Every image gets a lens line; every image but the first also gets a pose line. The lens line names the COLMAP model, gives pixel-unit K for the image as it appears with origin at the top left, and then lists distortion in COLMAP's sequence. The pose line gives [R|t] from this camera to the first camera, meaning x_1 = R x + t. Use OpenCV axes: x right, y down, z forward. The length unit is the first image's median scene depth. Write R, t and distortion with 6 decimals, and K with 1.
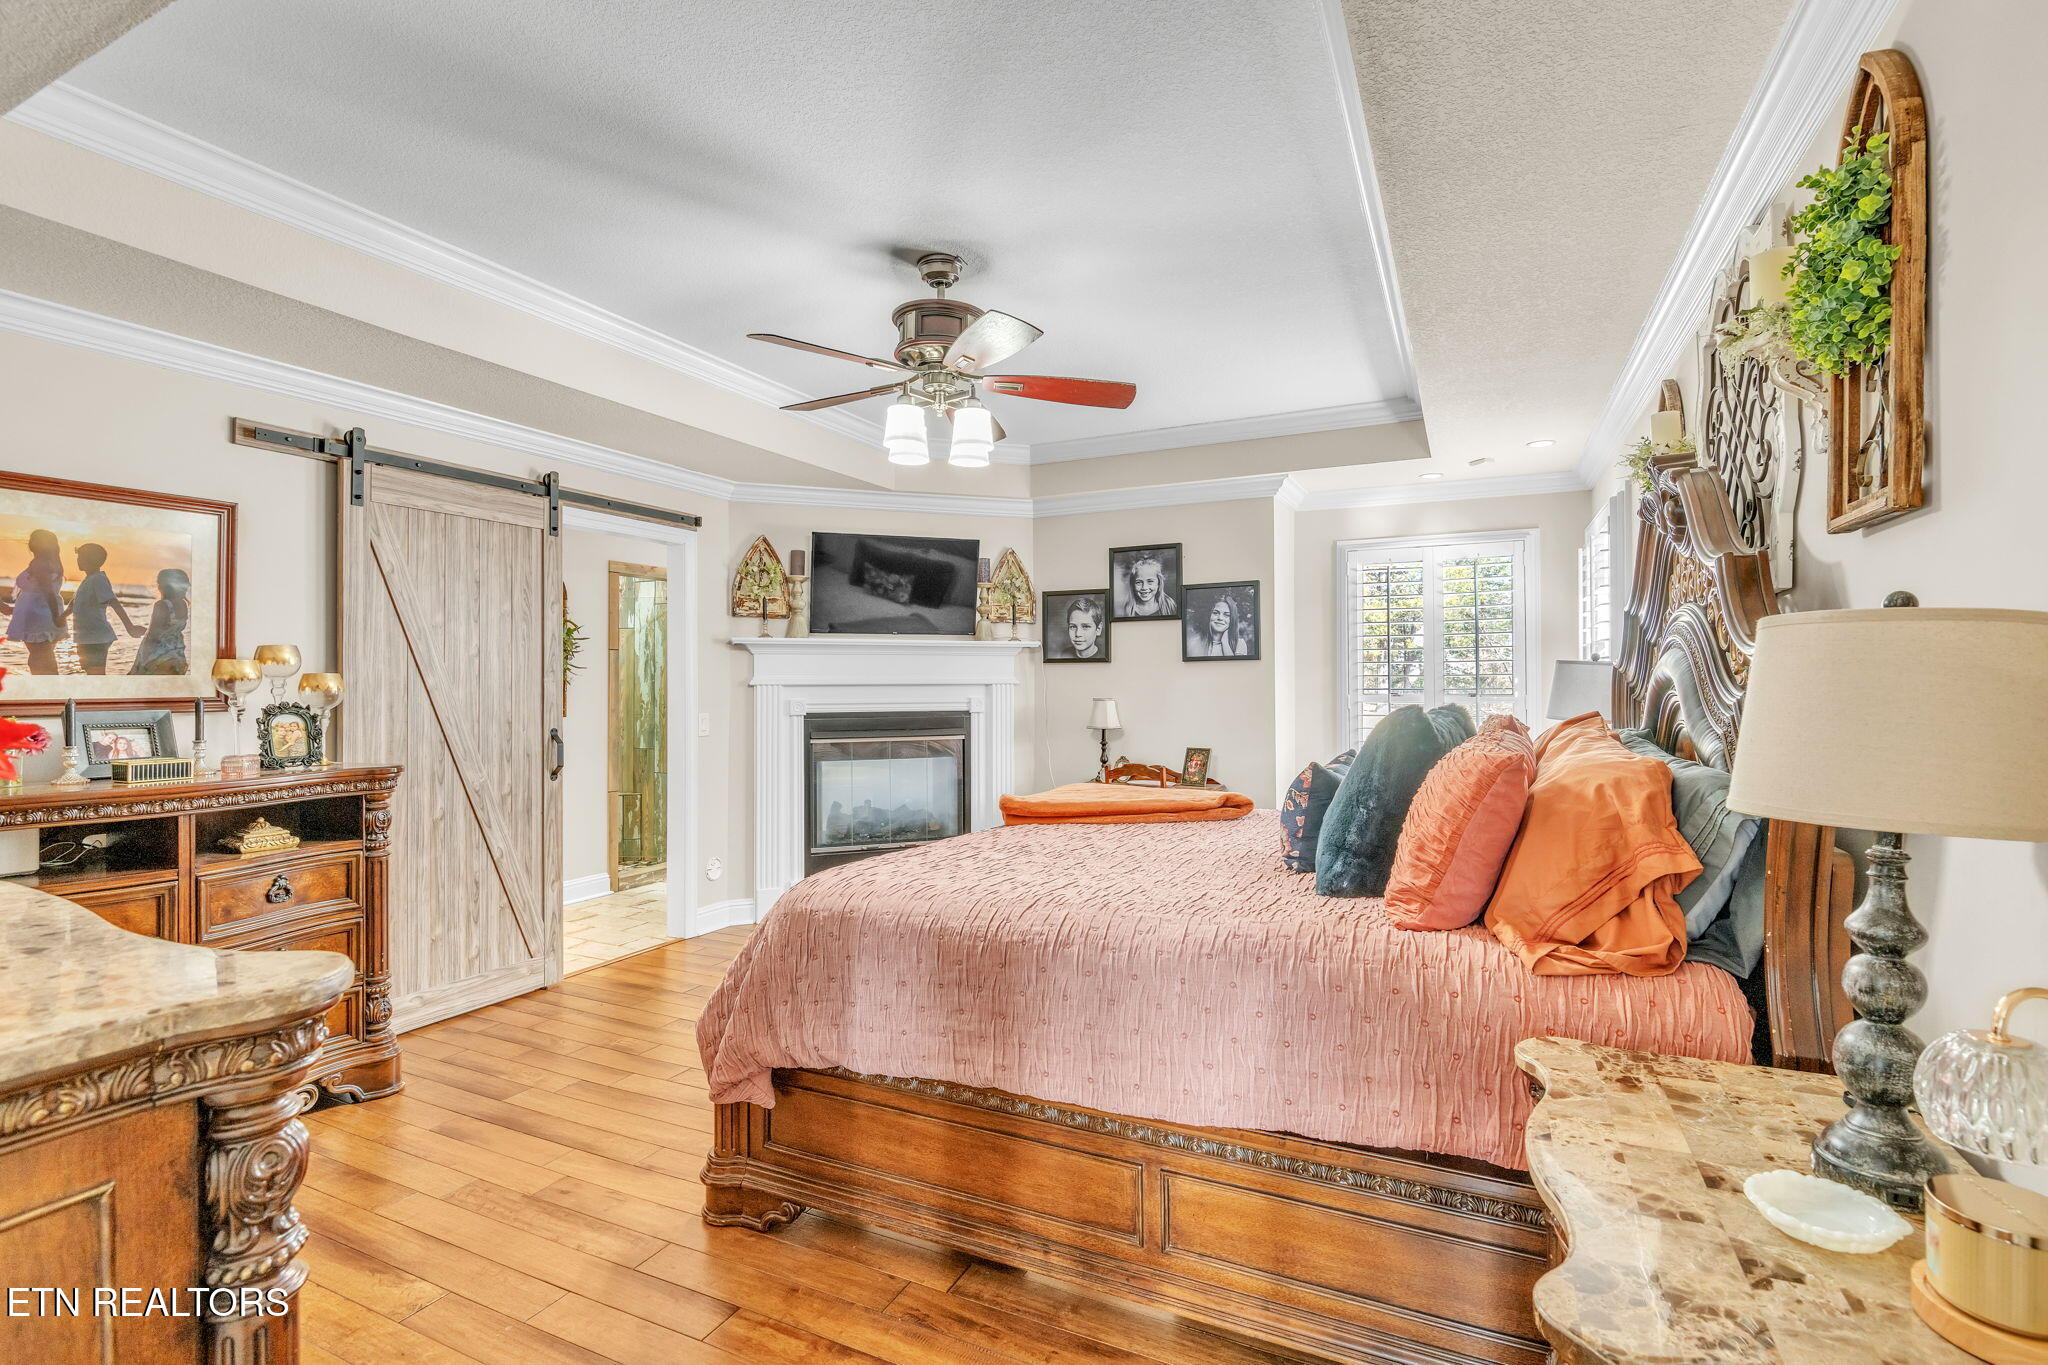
lens RADIAL K [[968.1, 0, 1024.0], [0, 968.1, 682.5], [0, 0, 1]] dist [0.011878, -0.016281]
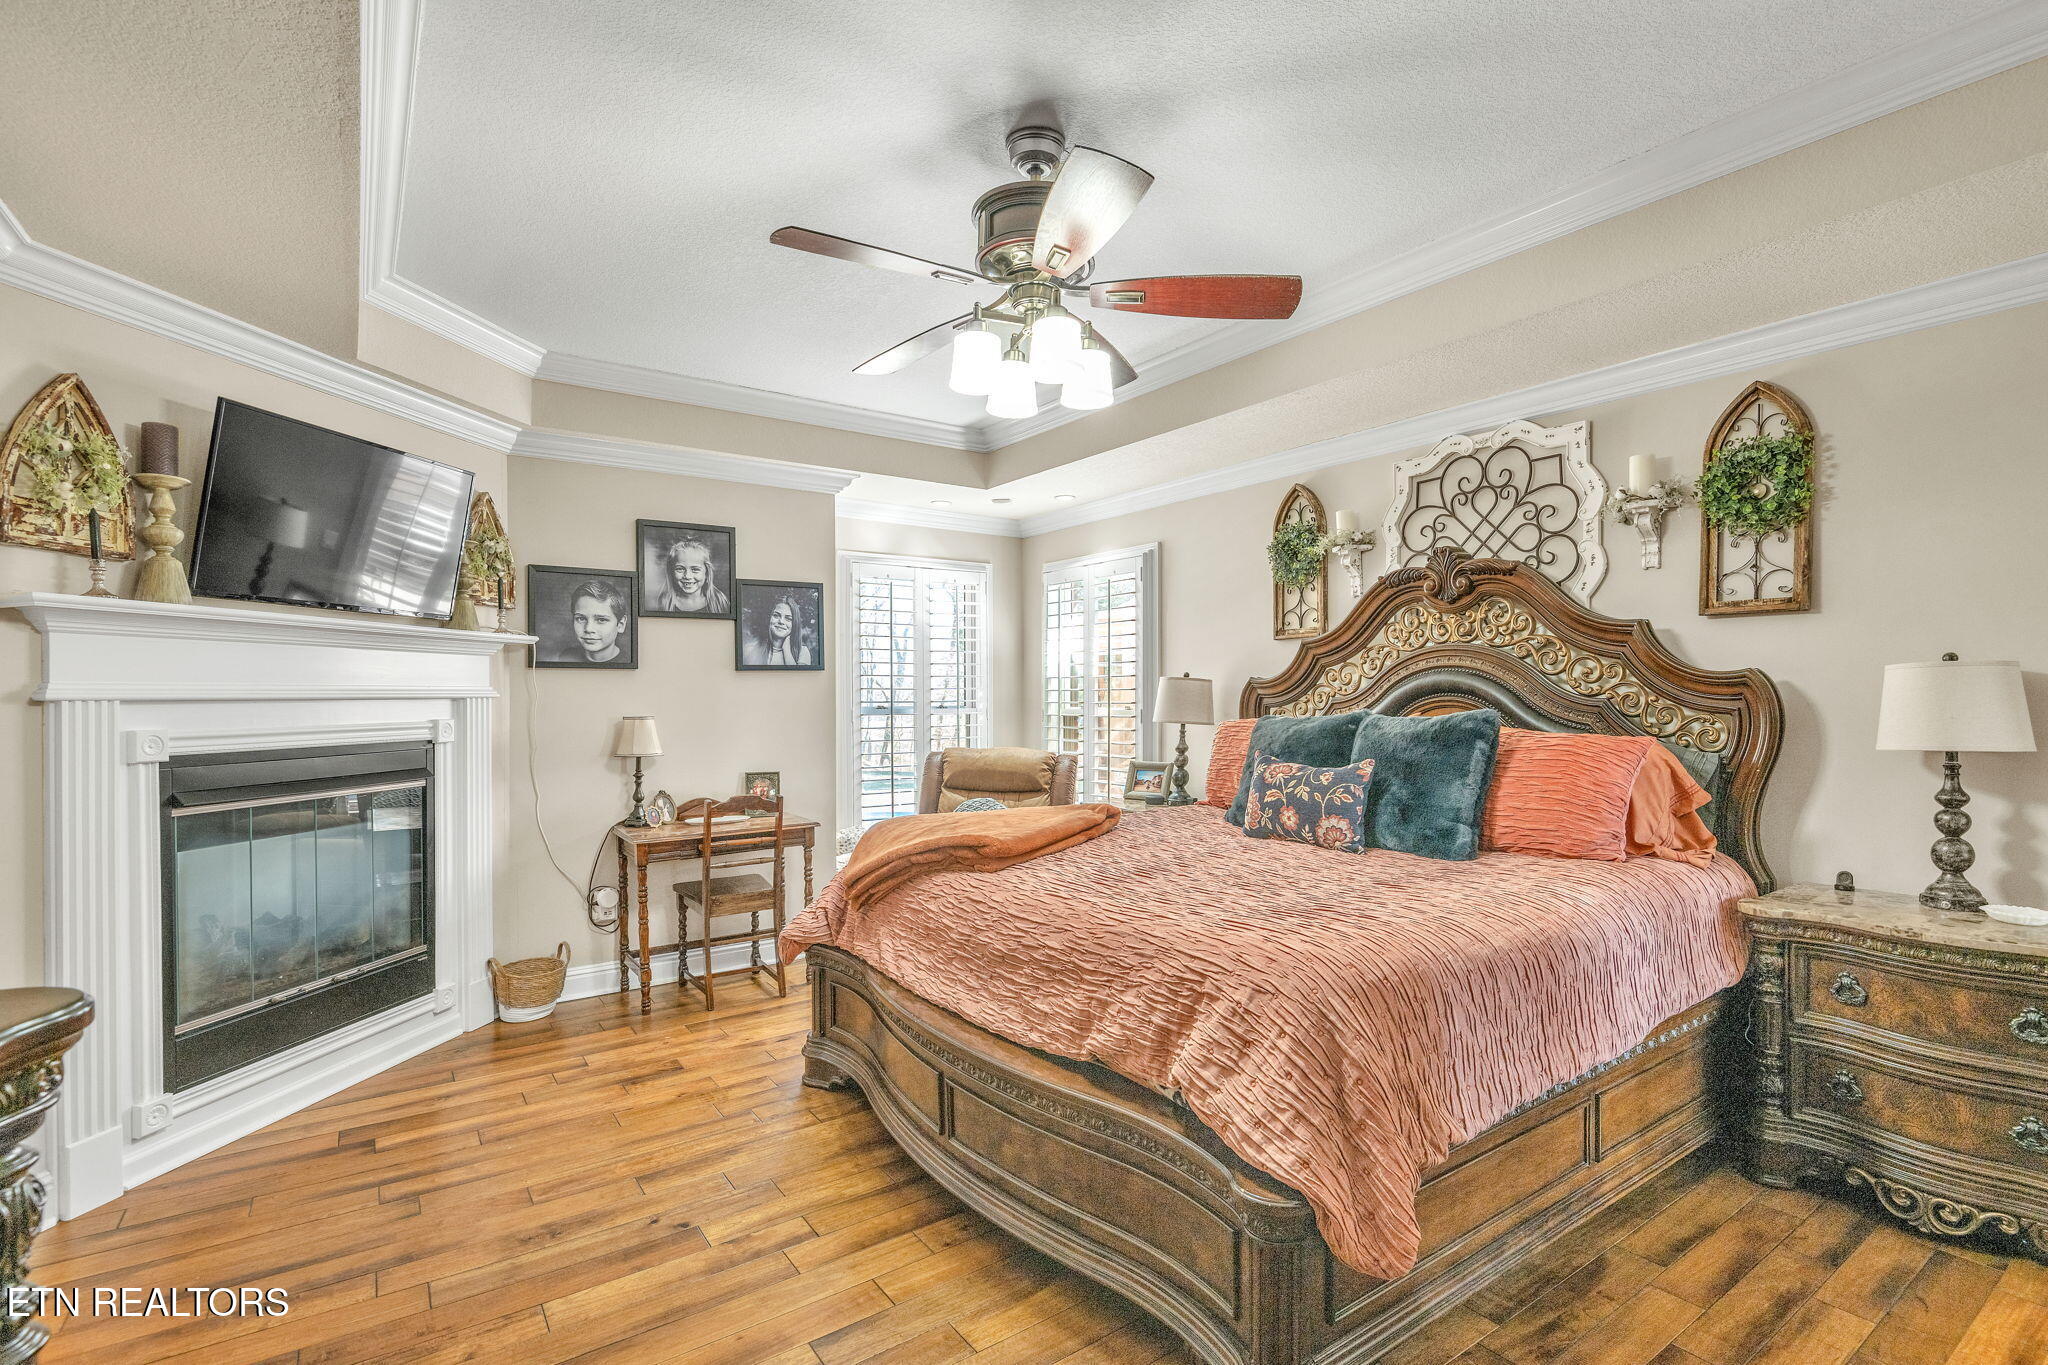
lens RADIAL K [[968.1, 0, 1024.0], [0, 968.1, 682.5], [0, 0, 1]] dist [0.011878, -0.016281]
pose [[0.479386, 0.012302, 0.877518, -0.446224], [0.003802, 0.999863, -0.016094, 0.003228], [-0.877596, 0.011051, 0.479274, 0.379899]]
